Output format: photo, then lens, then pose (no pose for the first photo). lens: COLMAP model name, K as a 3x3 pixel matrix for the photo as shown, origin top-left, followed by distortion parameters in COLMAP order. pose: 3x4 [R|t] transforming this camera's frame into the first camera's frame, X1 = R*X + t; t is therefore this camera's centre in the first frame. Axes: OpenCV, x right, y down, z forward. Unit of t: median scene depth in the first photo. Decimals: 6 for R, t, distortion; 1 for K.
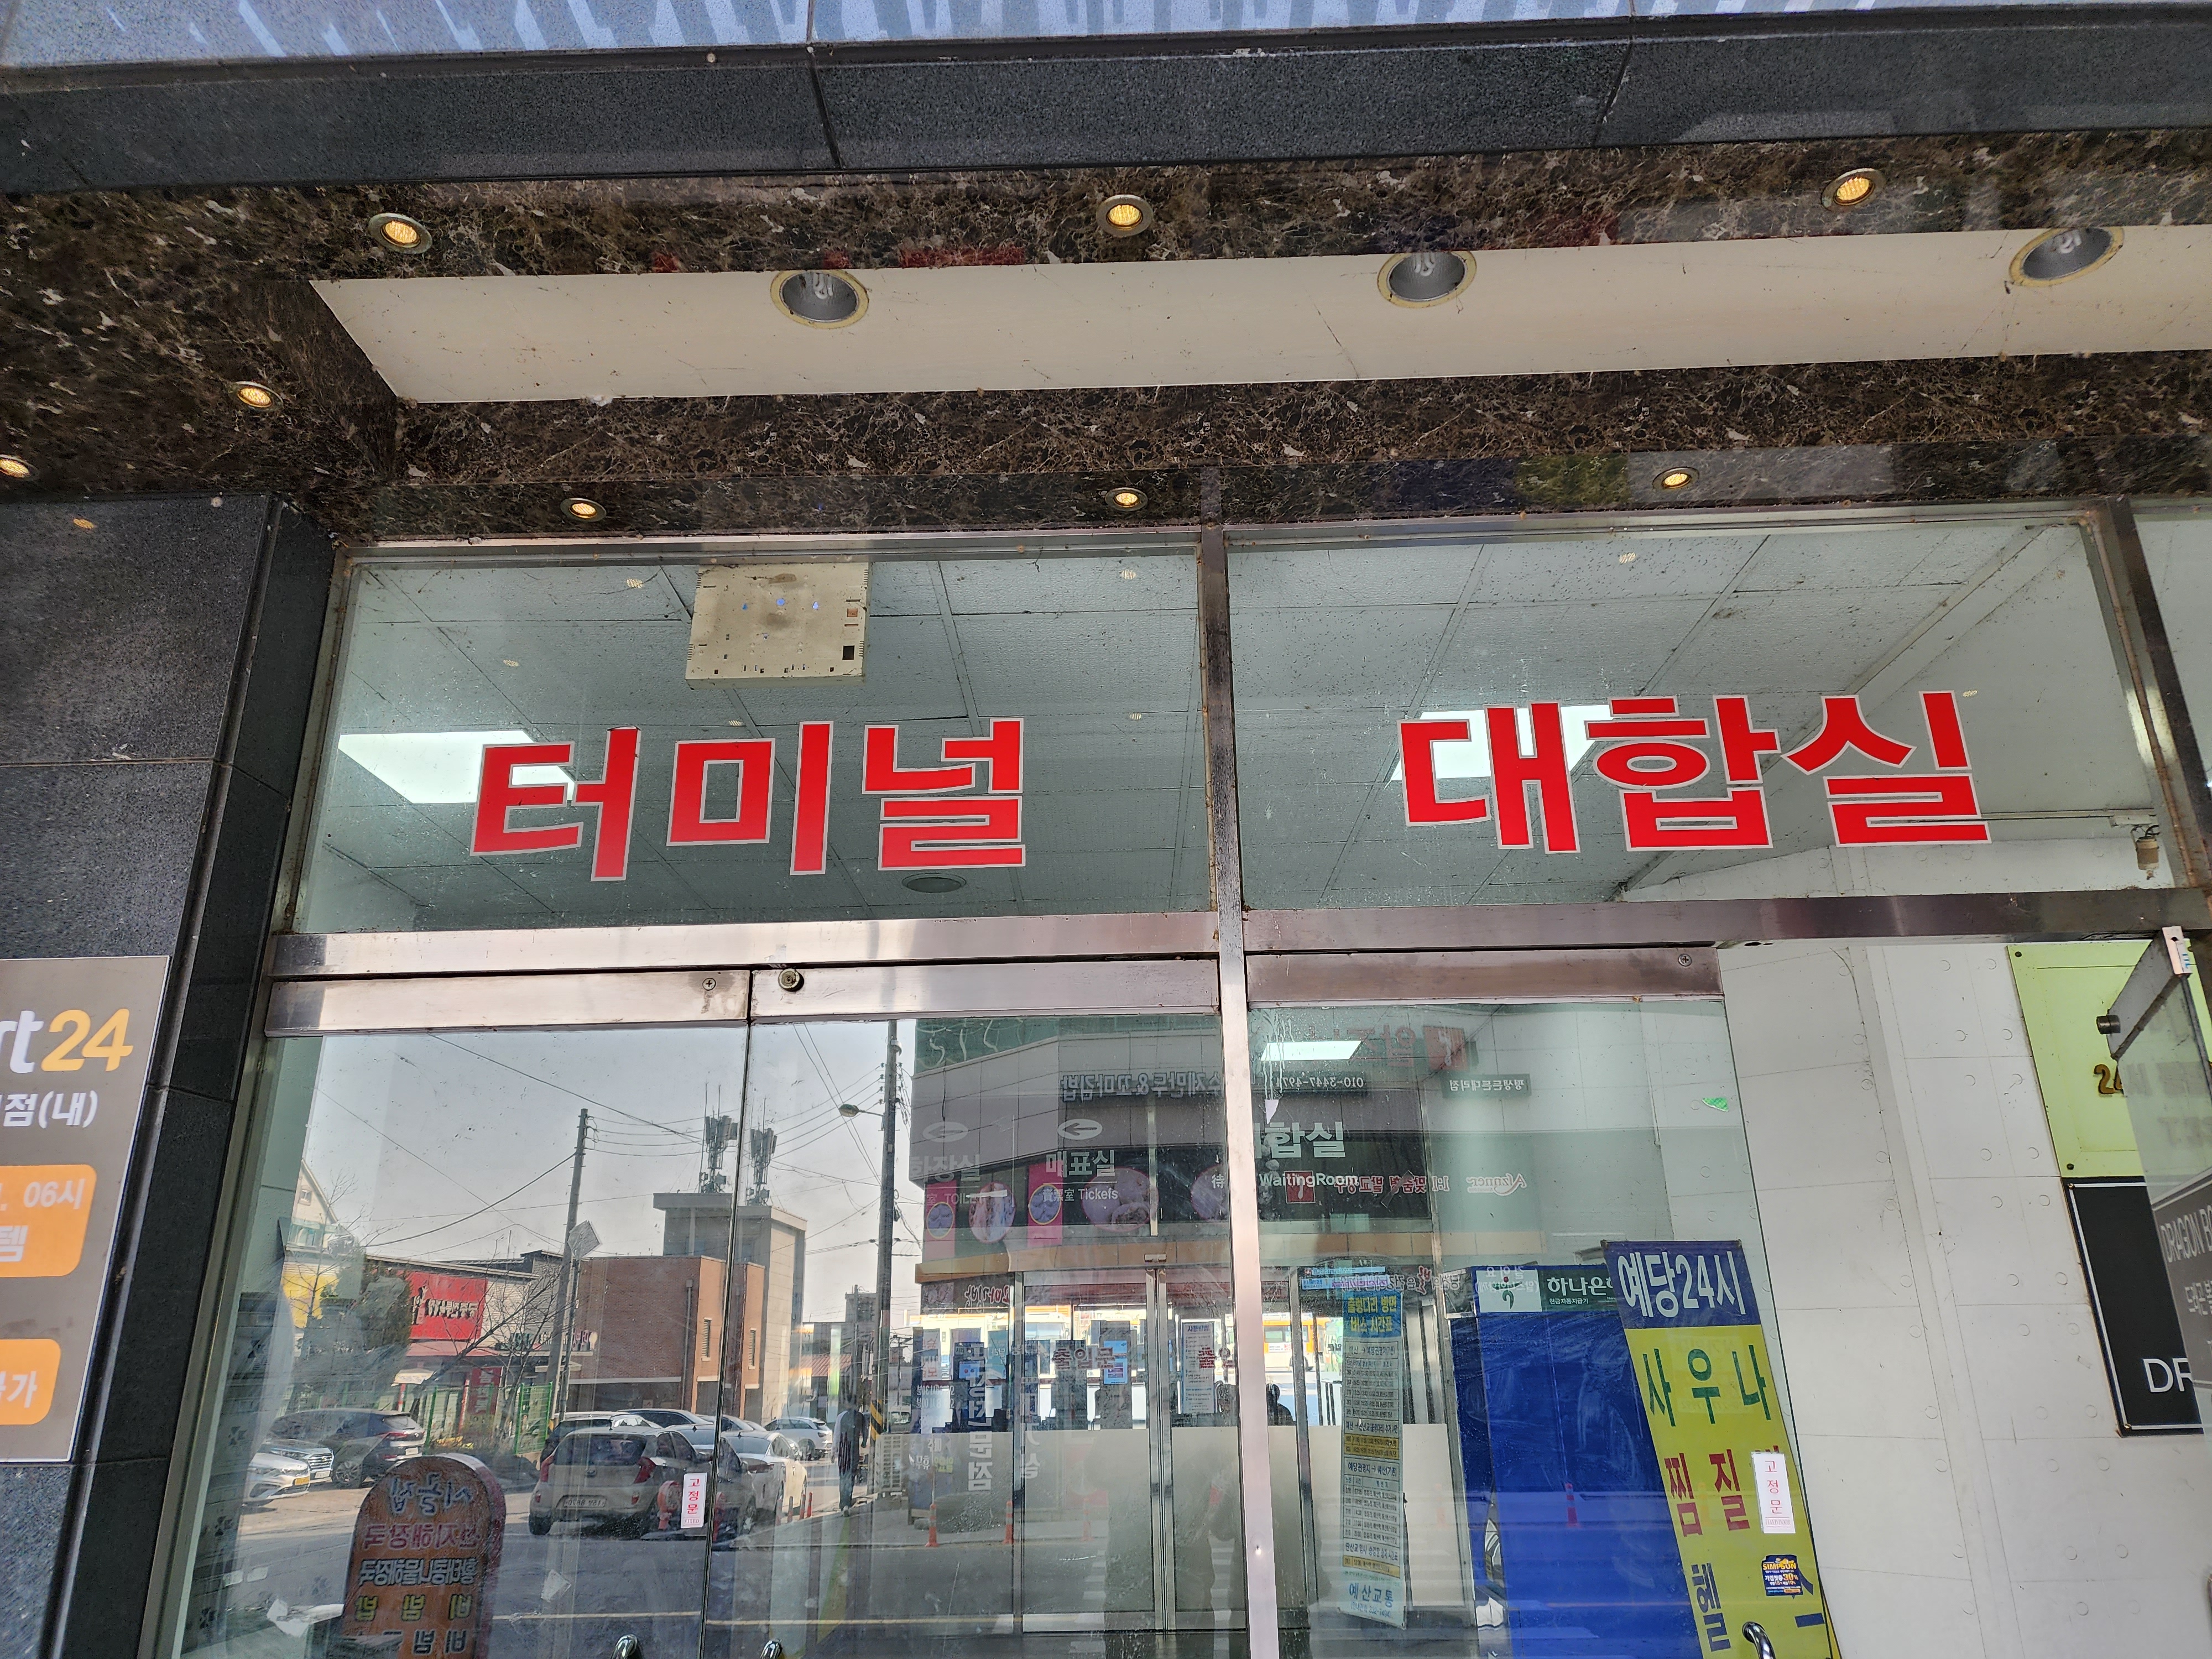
lens RADIAL K [[1465.6, 0, 1104.9], [0, 1465.6, 780.5], [0, 0, 1]] dist [0.032059, -0.003540]
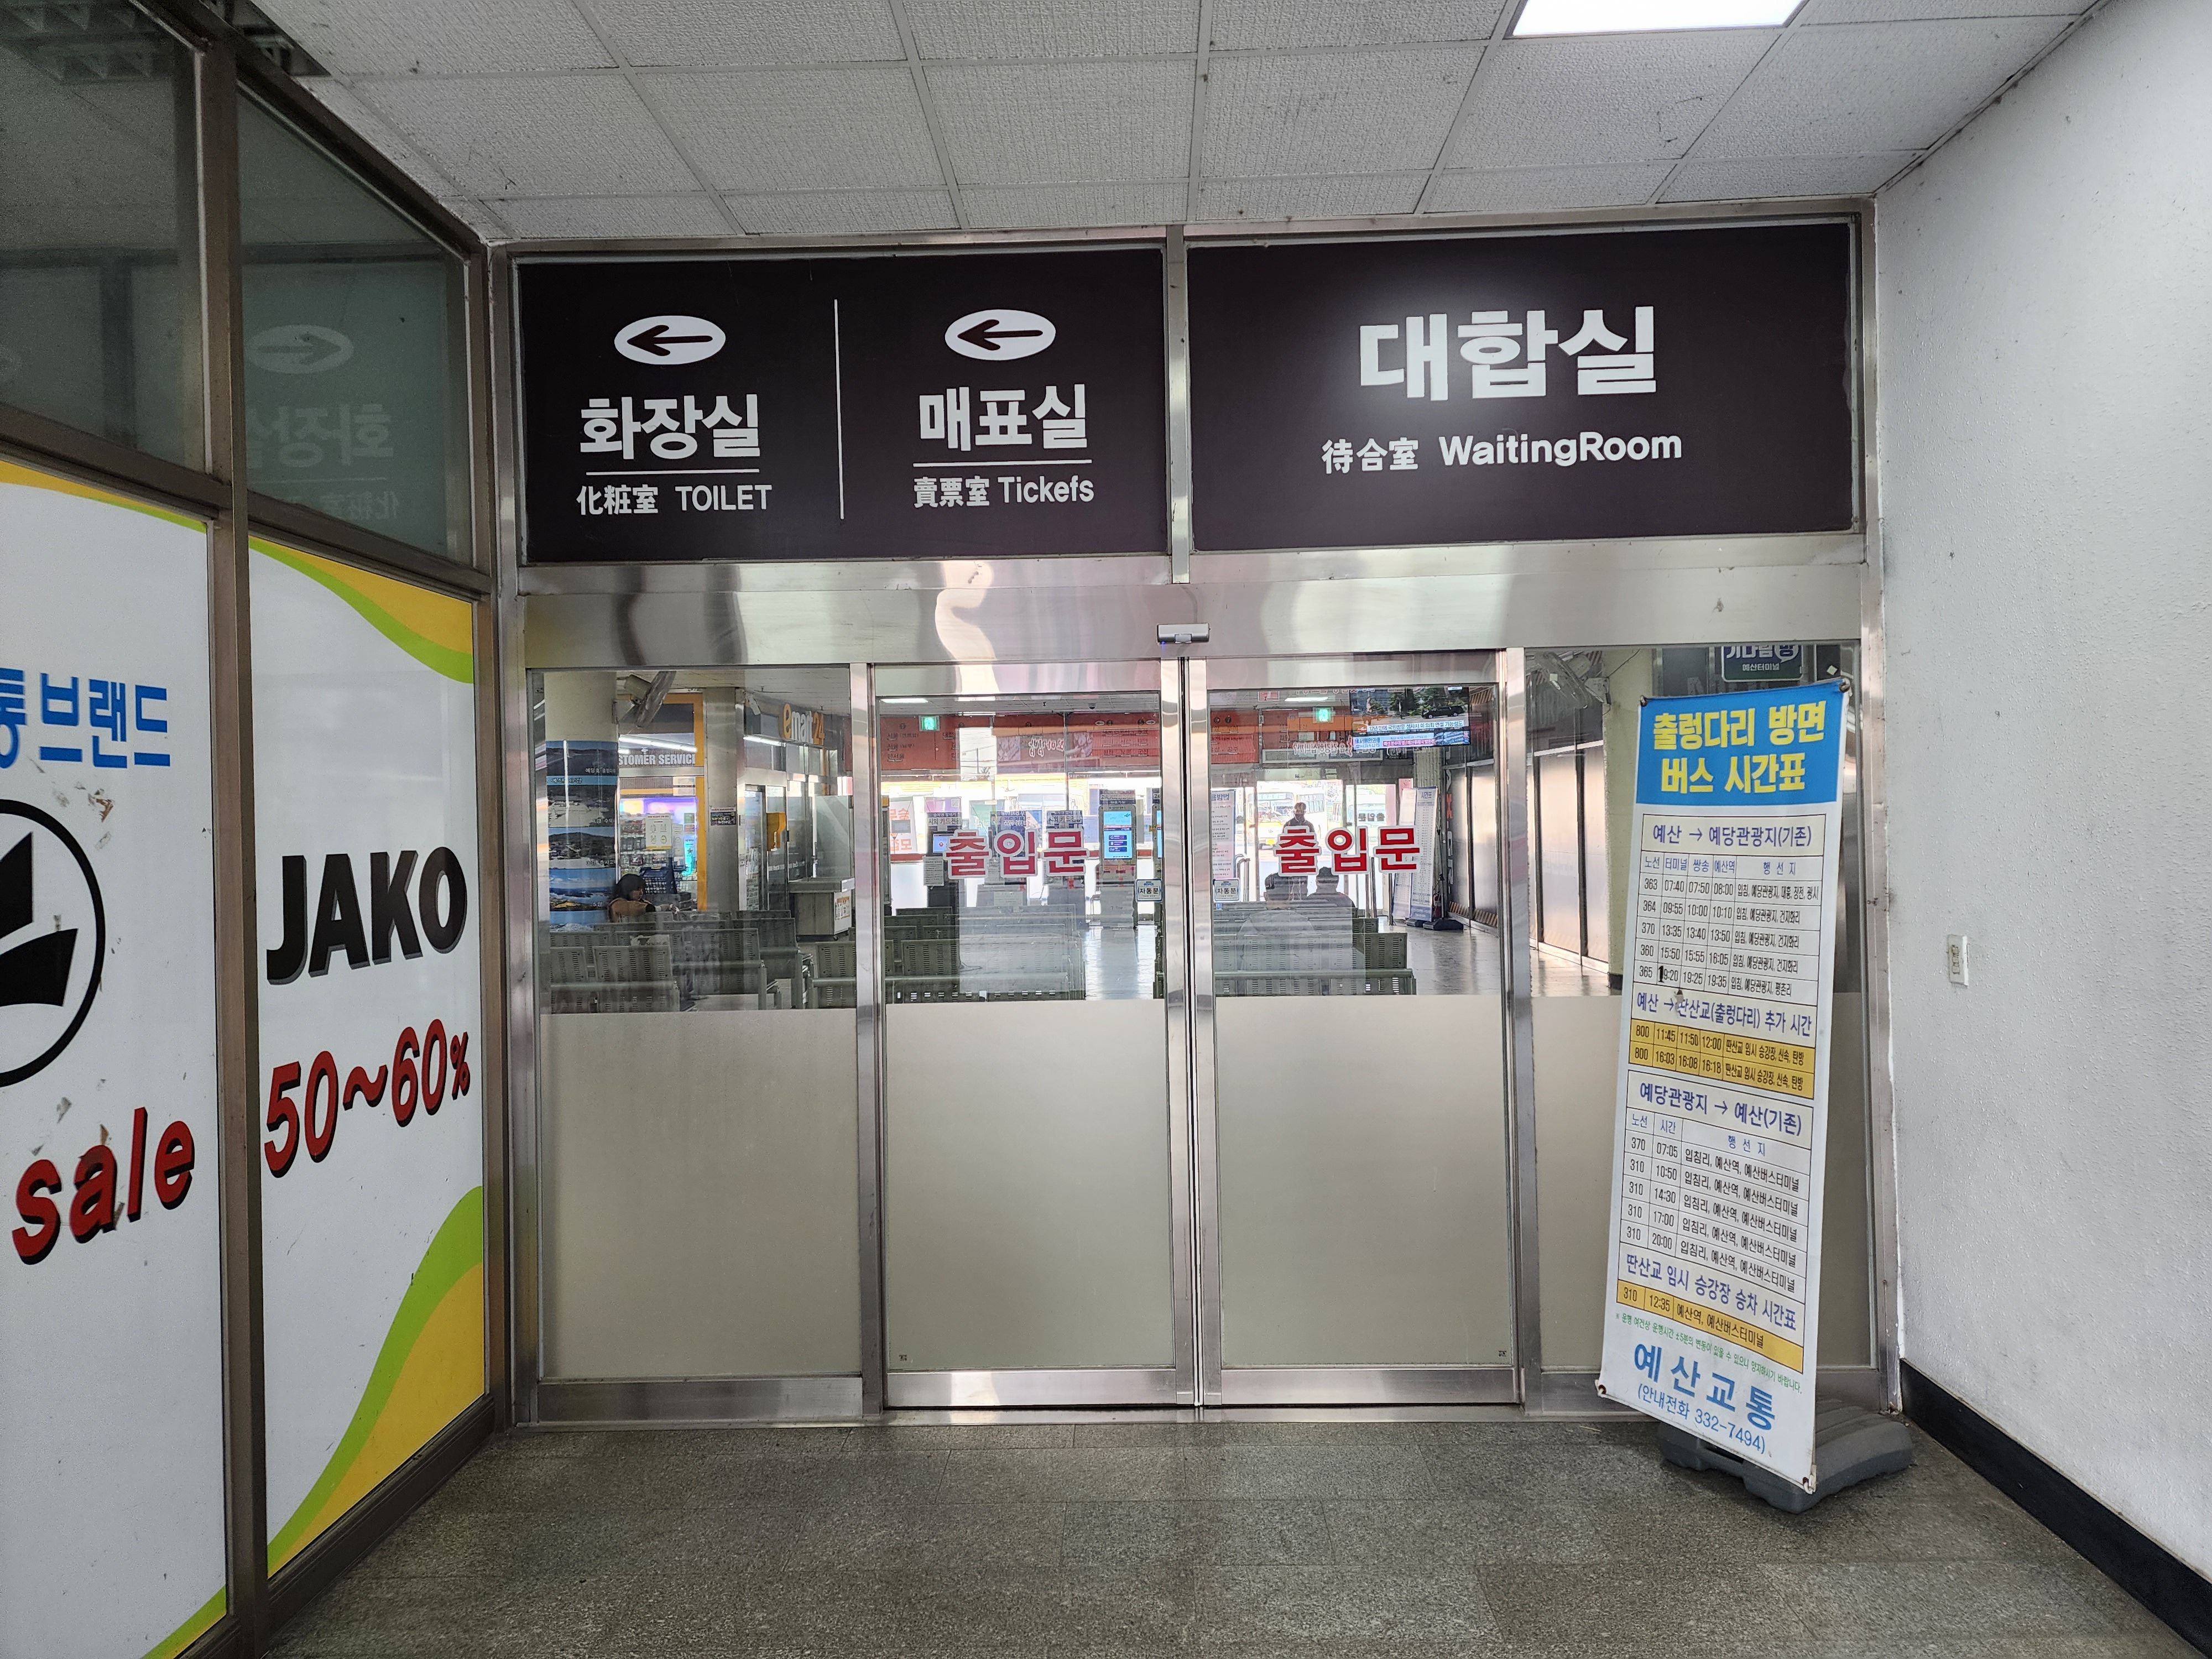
lens RADIAL K [[1465.6, 0, 1104.9], [0, 1465.6, 780.5], [0, 0, 1]] dist [0.032059, -0.003540]
pose [[0.999971, -0.003639, -0.006644, 0.014212], [0.005666, 0.941407, 0.337224, 0.217715], [0.005028, -0.337252, 0.941401, 0.578281]]
